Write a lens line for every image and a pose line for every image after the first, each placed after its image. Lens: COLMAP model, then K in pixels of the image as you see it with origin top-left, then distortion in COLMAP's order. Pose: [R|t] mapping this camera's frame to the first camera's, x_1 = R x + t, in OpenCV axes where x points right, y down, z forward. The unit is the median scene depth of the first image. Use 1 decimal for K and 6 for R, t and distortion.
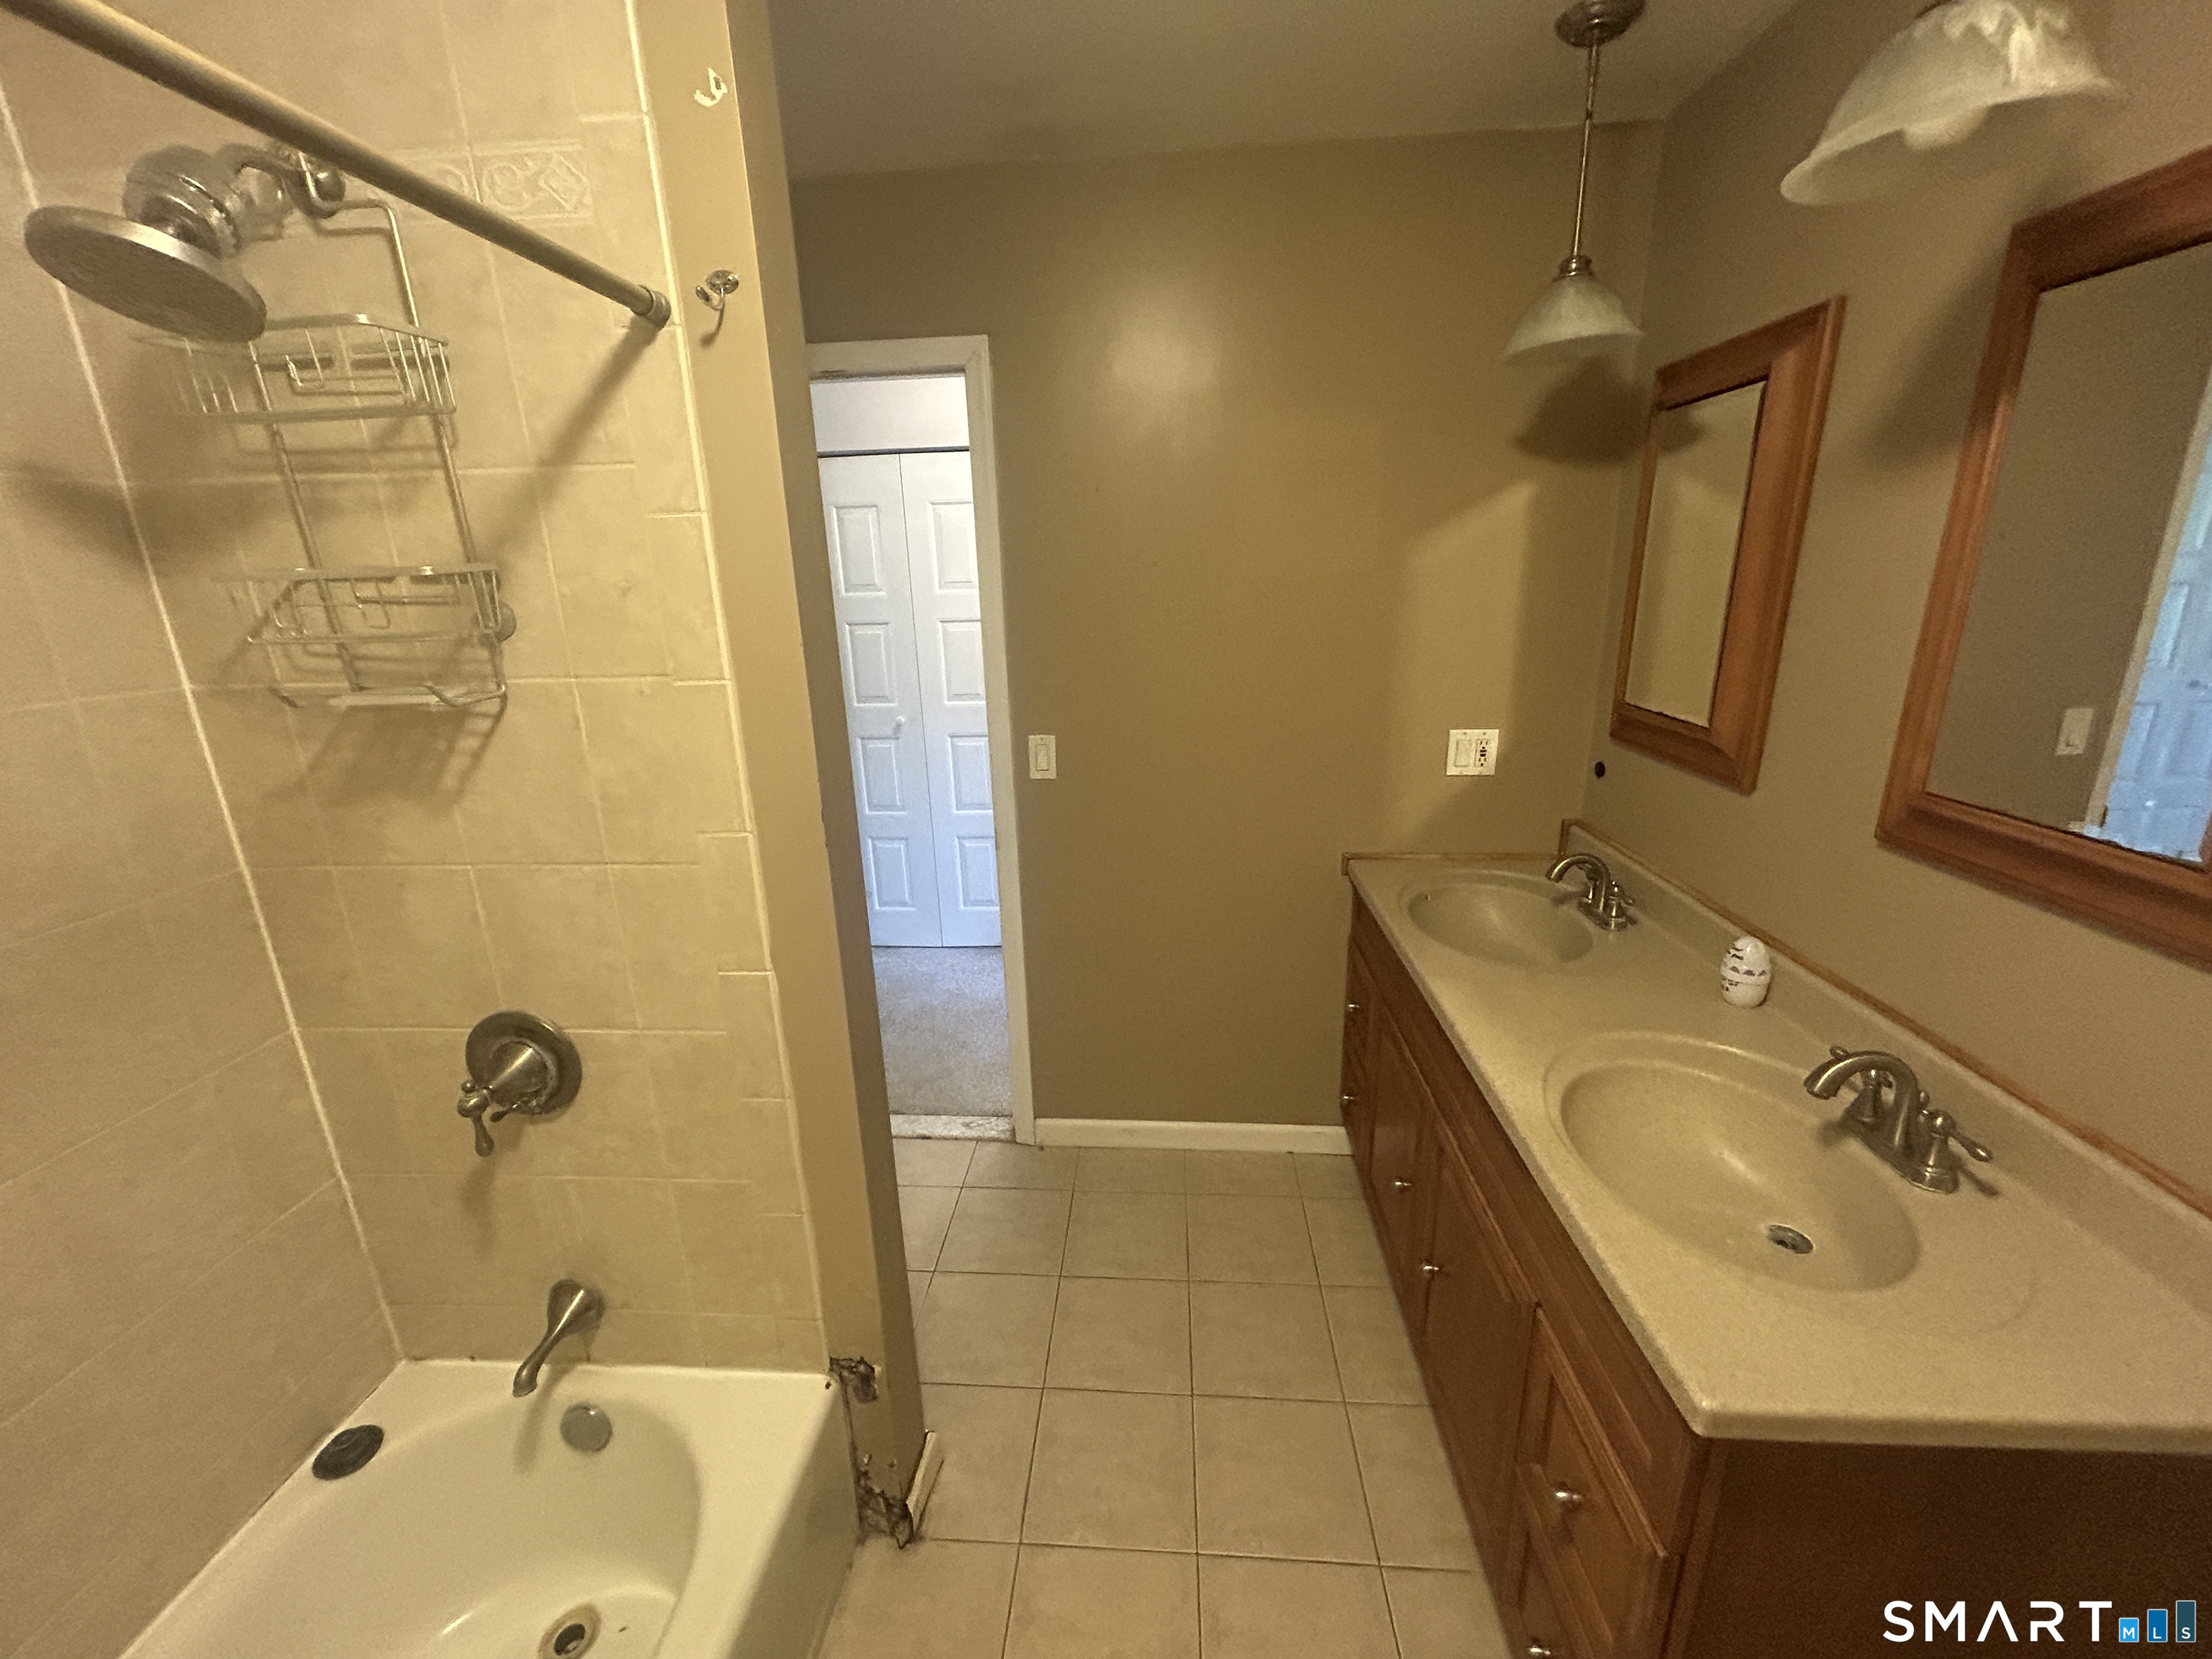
lens RADIAL K [[887.3, 0, 1101.4], [0, 887.3, 824.7], [0, 0, 1]] dist [-0.006113, 0.001926]
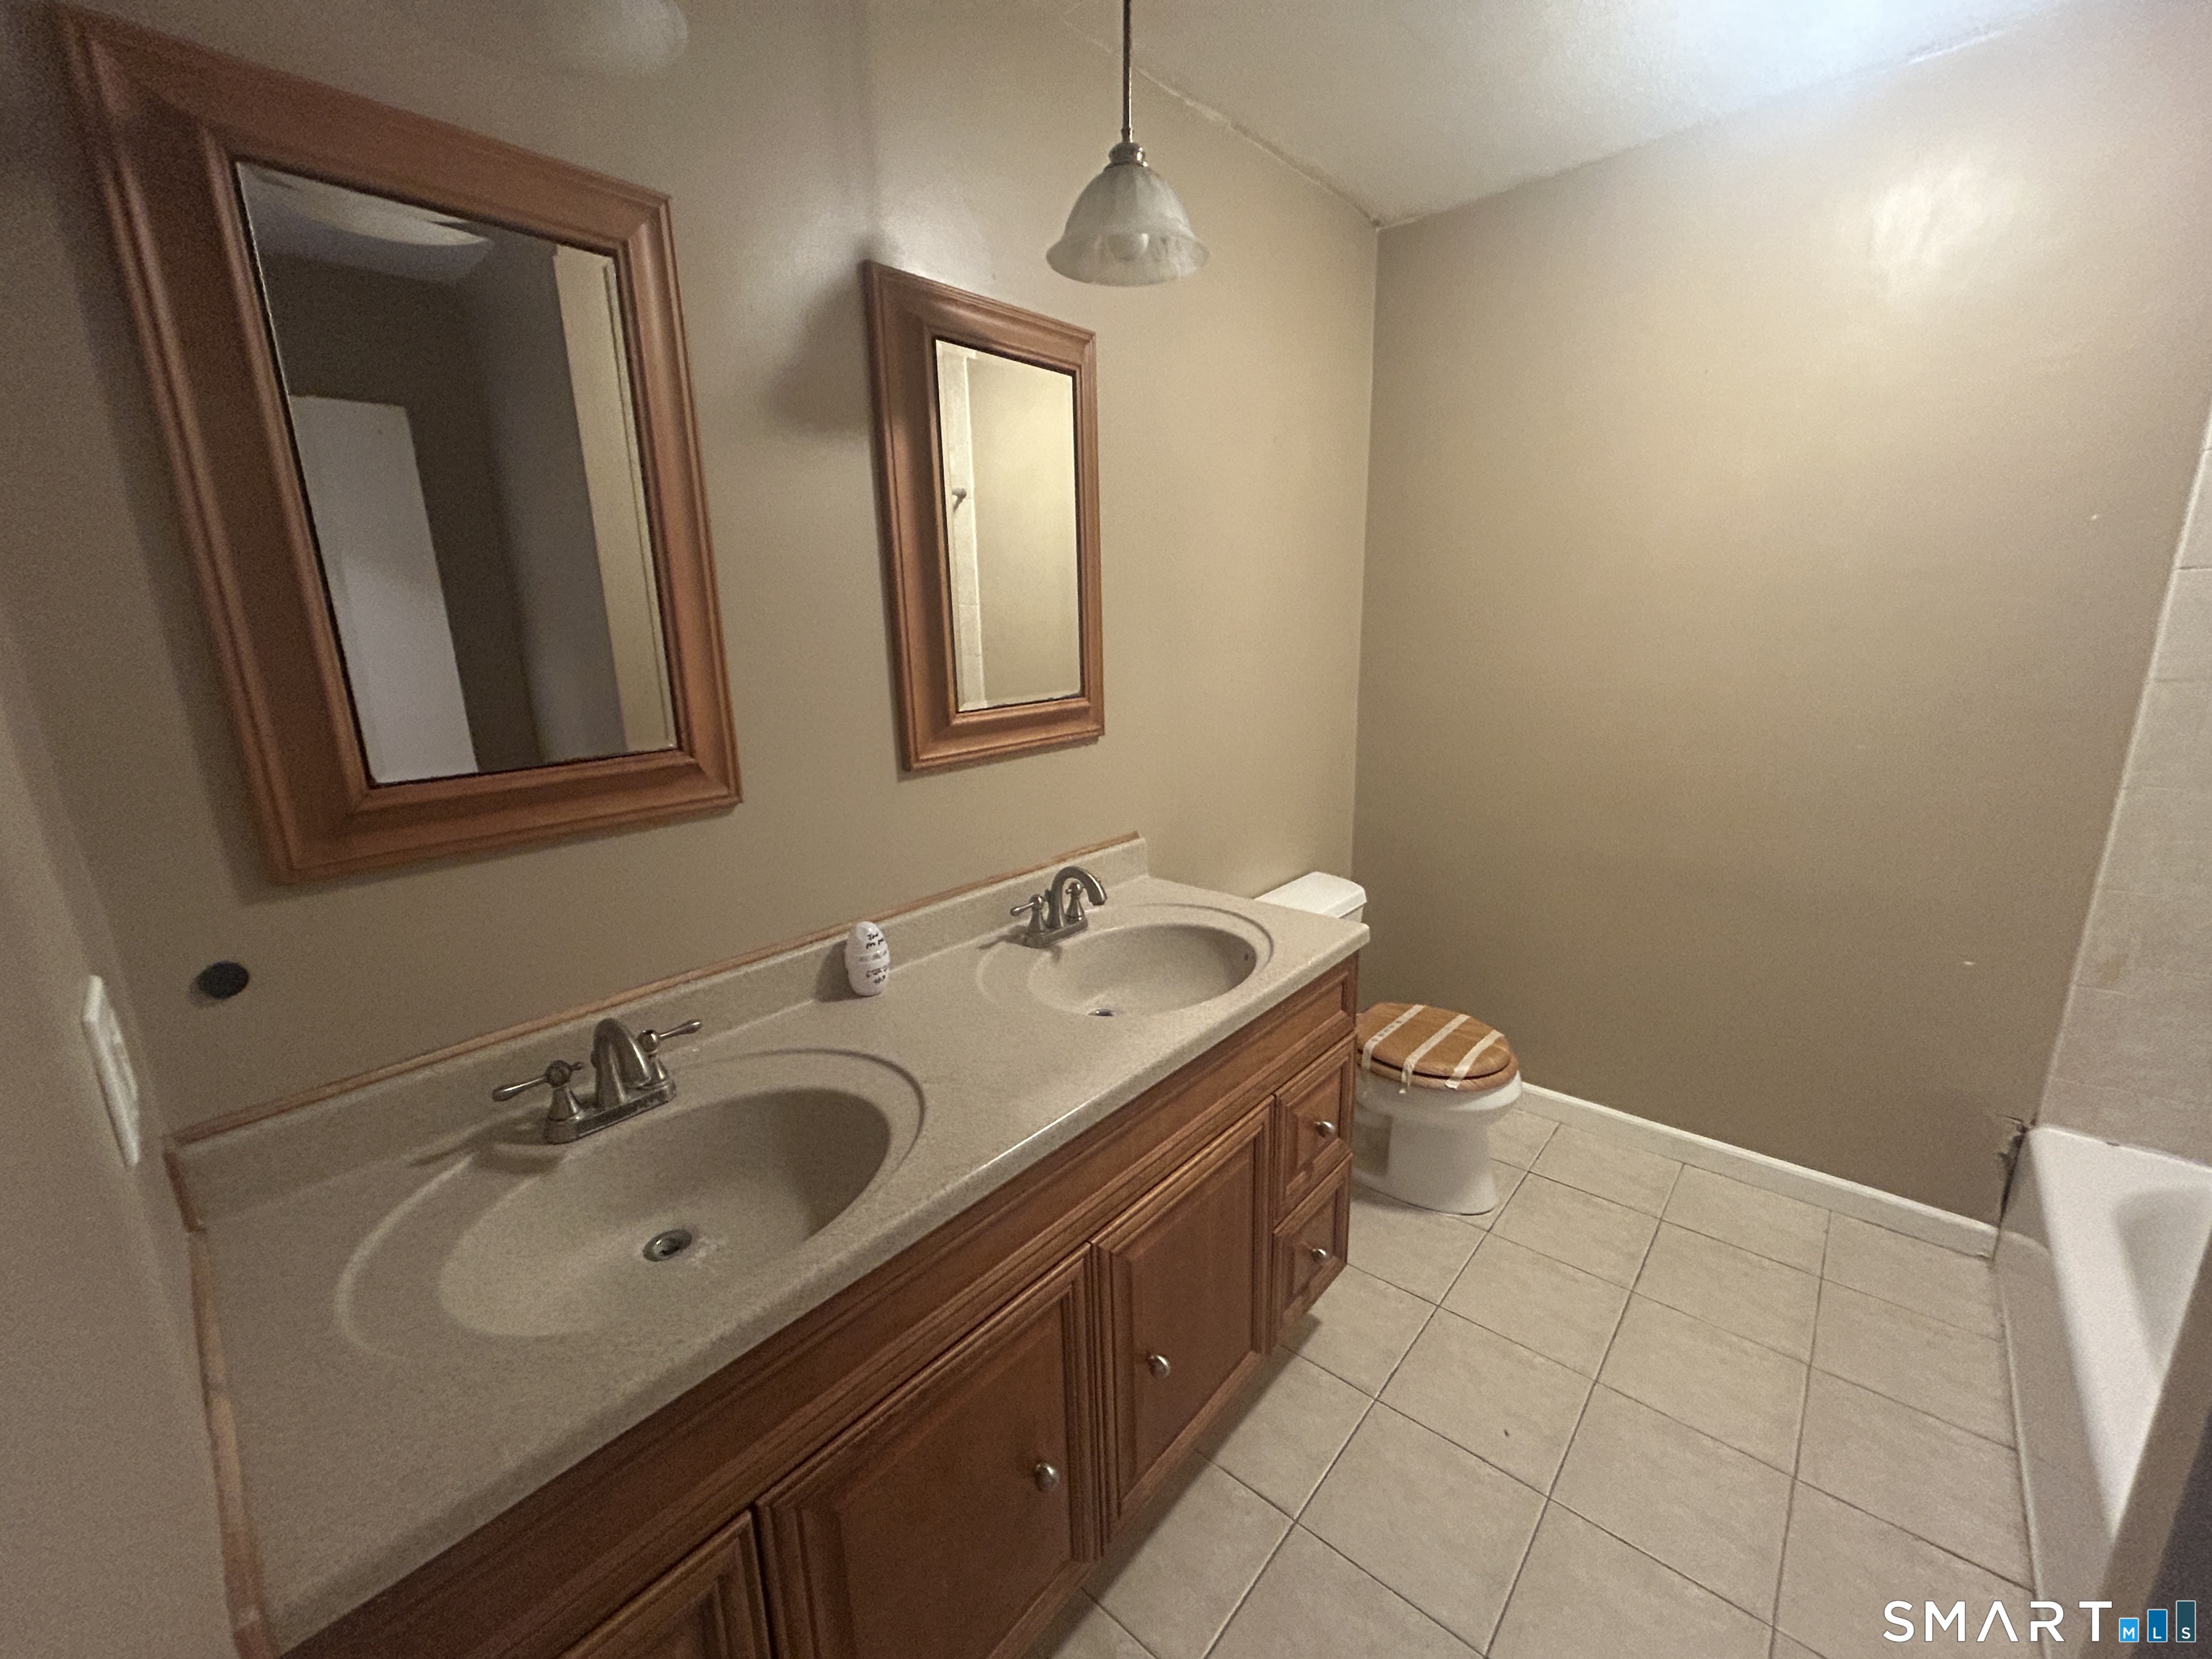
lens RADIAL K [[887.3, 0, 1101.4], [0, 887.3, 824.7], [0, 0, 1]] dist [-0.006113, 0.001926]
pose [[-0.789411, -0.089054, 0.607371, -0.027352], [0.221551, 0.881402, 0.417188, -0.228922], [-0.572490, 0.463897, -0.676059, 1.087069]]
